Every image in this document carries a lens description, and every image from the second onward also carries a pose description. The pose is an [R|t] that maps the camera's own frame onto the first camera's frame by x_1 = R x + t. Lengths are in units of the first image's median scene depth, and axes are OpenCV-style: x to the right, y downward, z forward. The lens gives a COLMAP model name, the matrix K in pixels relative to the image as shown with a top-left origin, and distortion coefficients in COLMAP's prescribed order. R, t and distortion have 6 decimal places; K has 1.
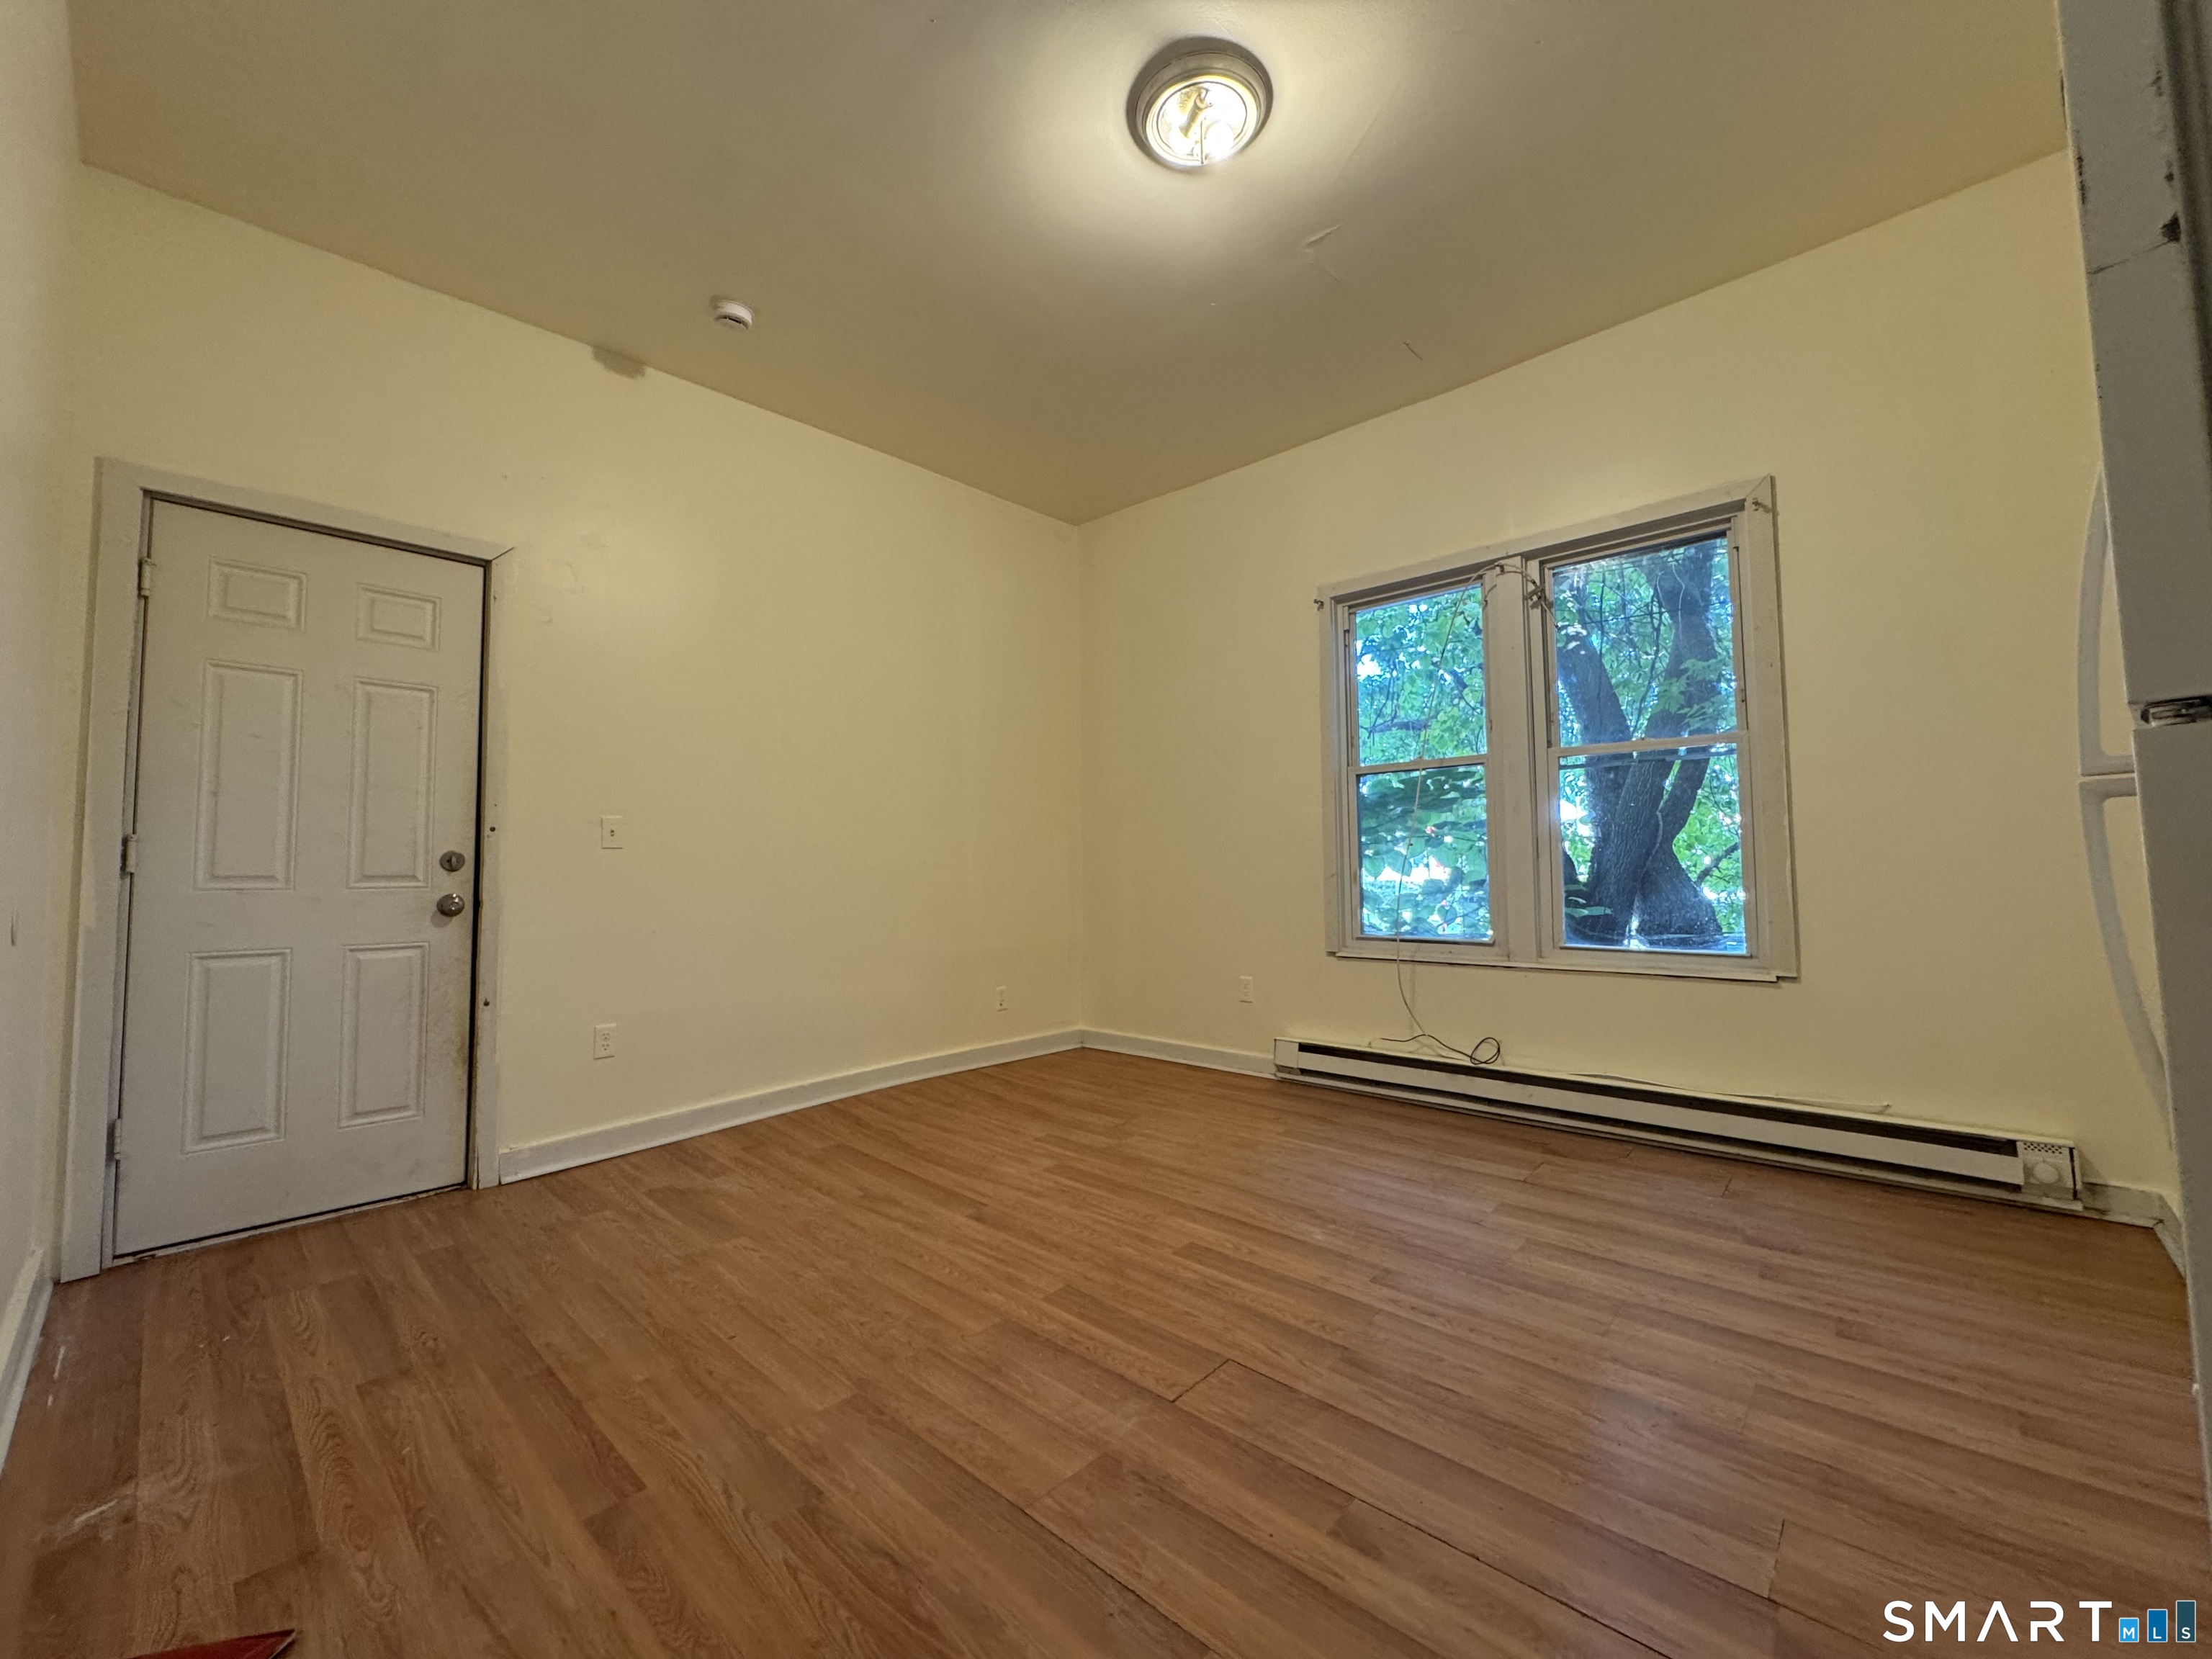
lens RADIAL K [[880.4, 0, 1106.7], [0, 880.4, 828.0], [0, 0, 1]] dist [-0.001727, -0.000041]
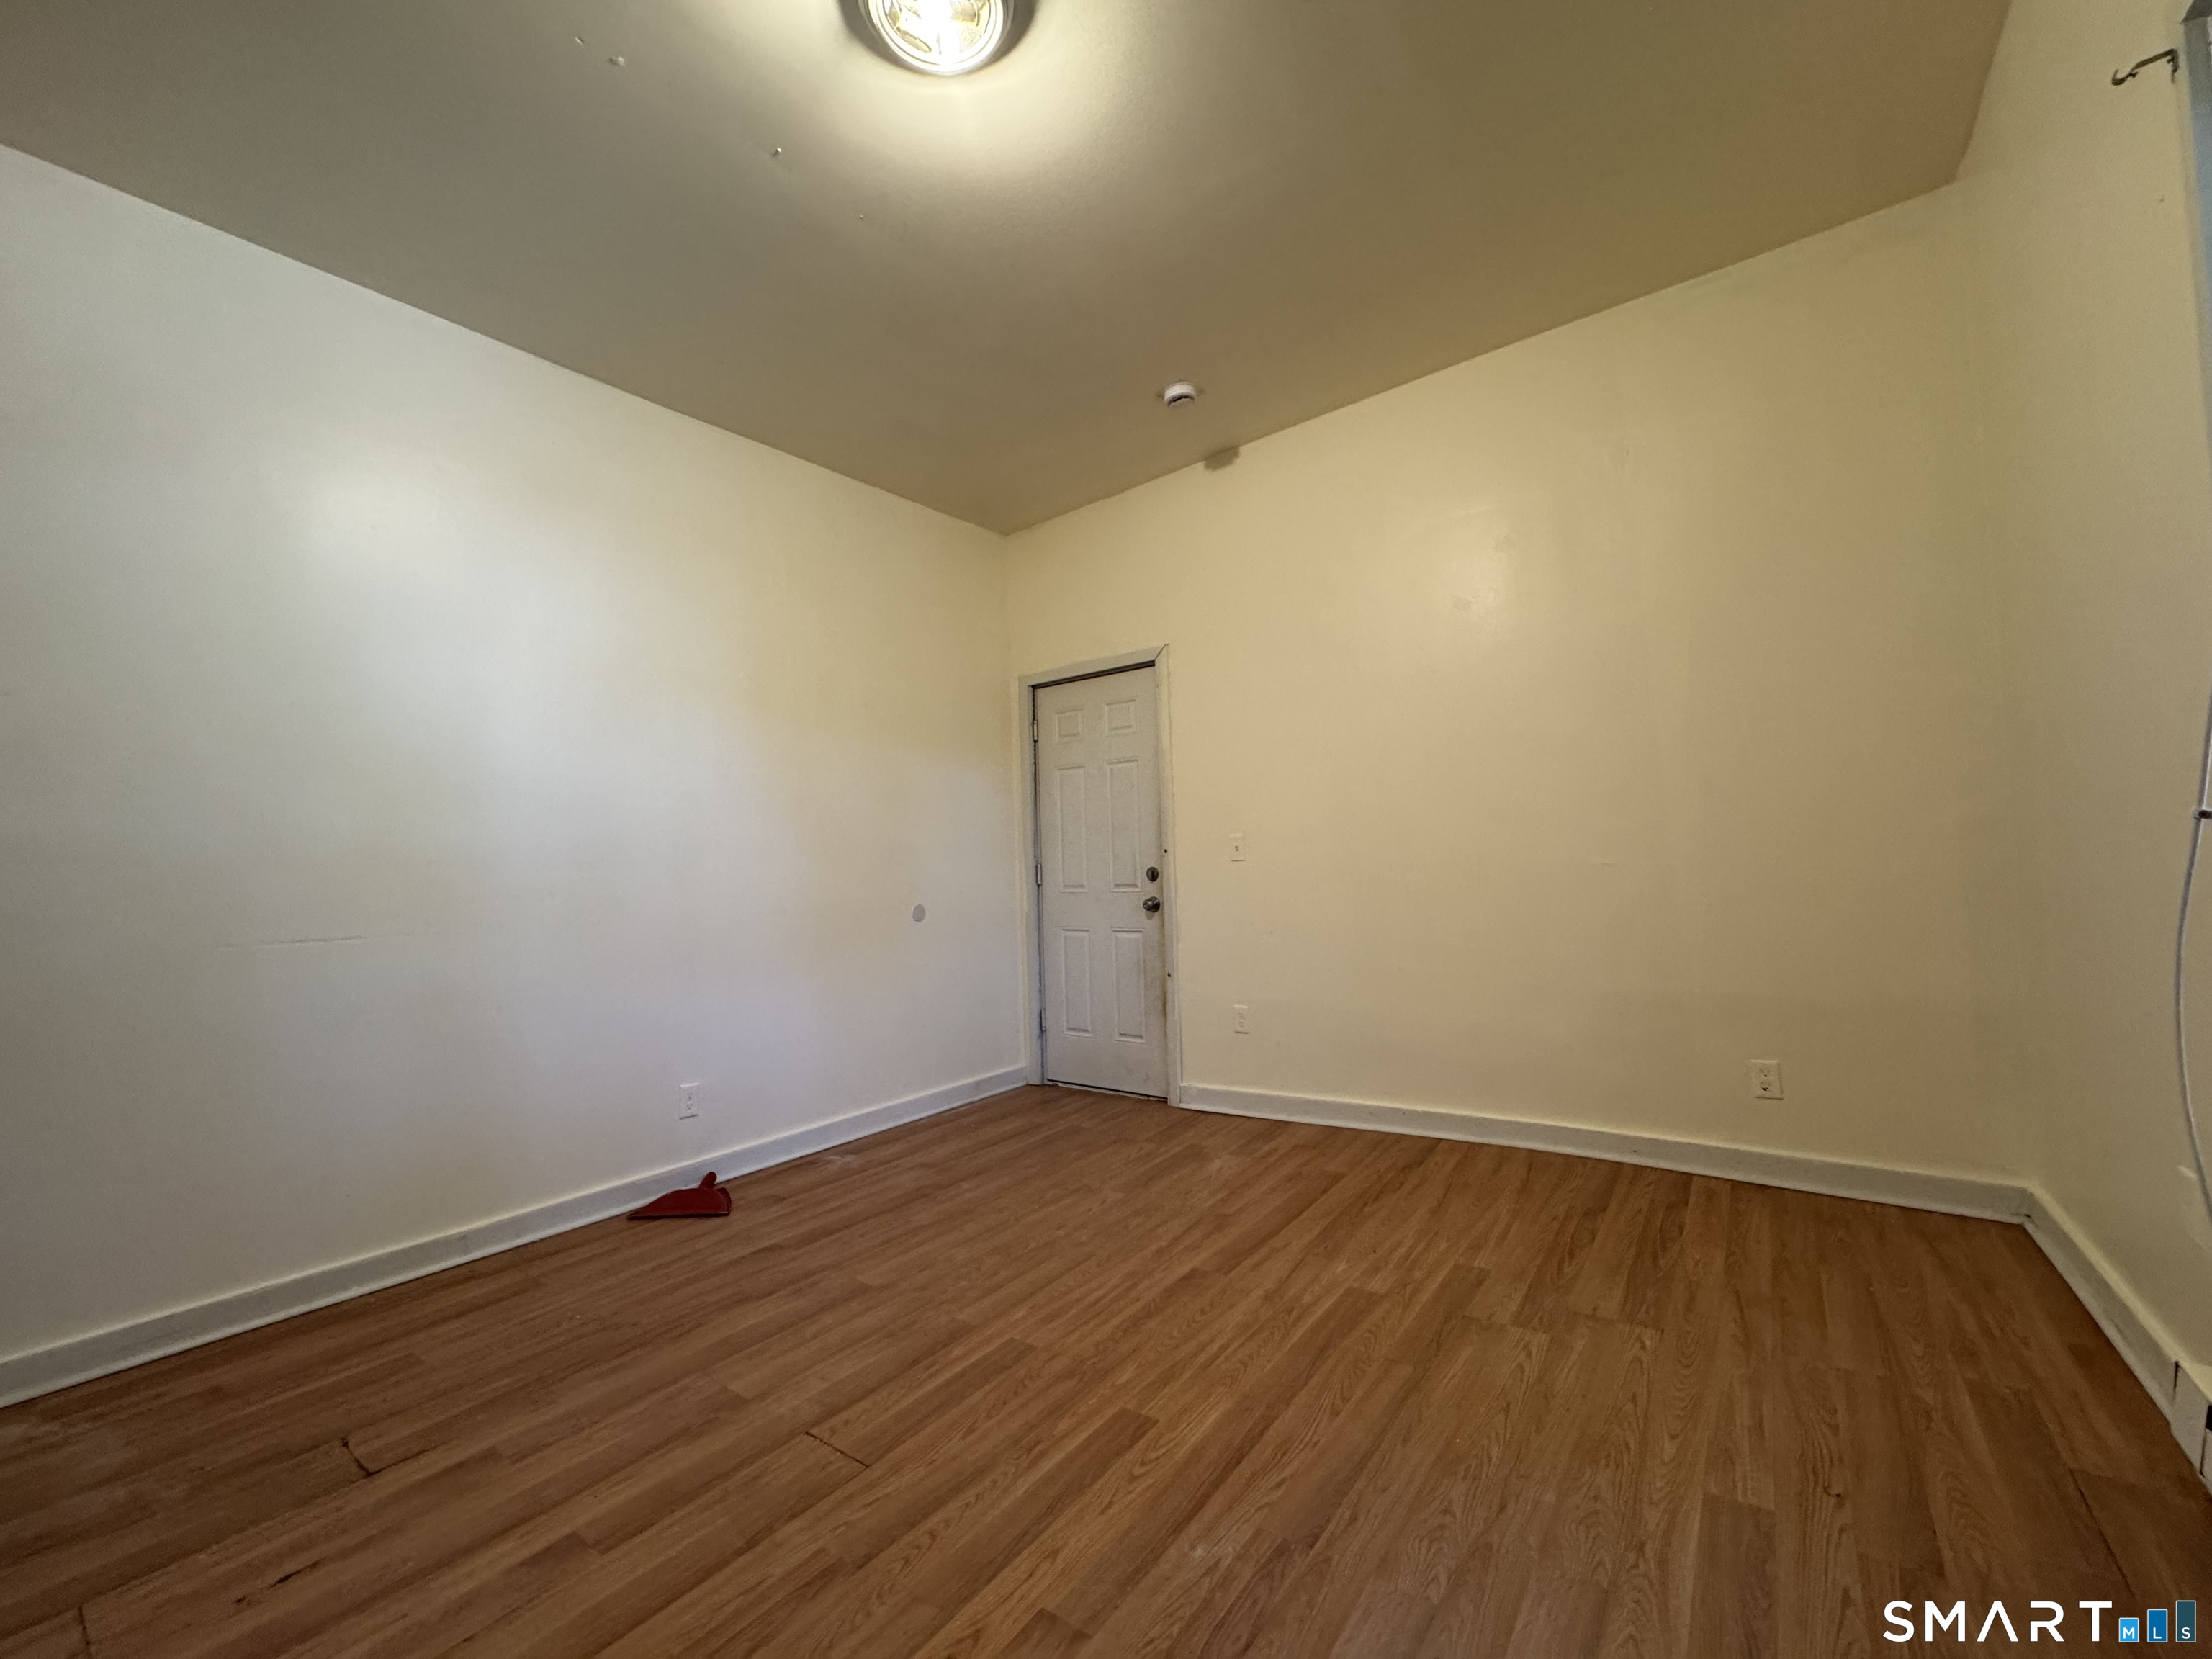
lens RADIAL K [[880.4, 0, 1106.5], [0, 880.4, 827.6], [0, 0, 1]] dist [-0.001727, -0.000041]
pose [[0.109573, -0.044206, -0.992995, 0.764749], [0.080672, 0.996110, -0.035443, 0.007334], [0.990700, -0.076223, 0.112713, 0.842526]]
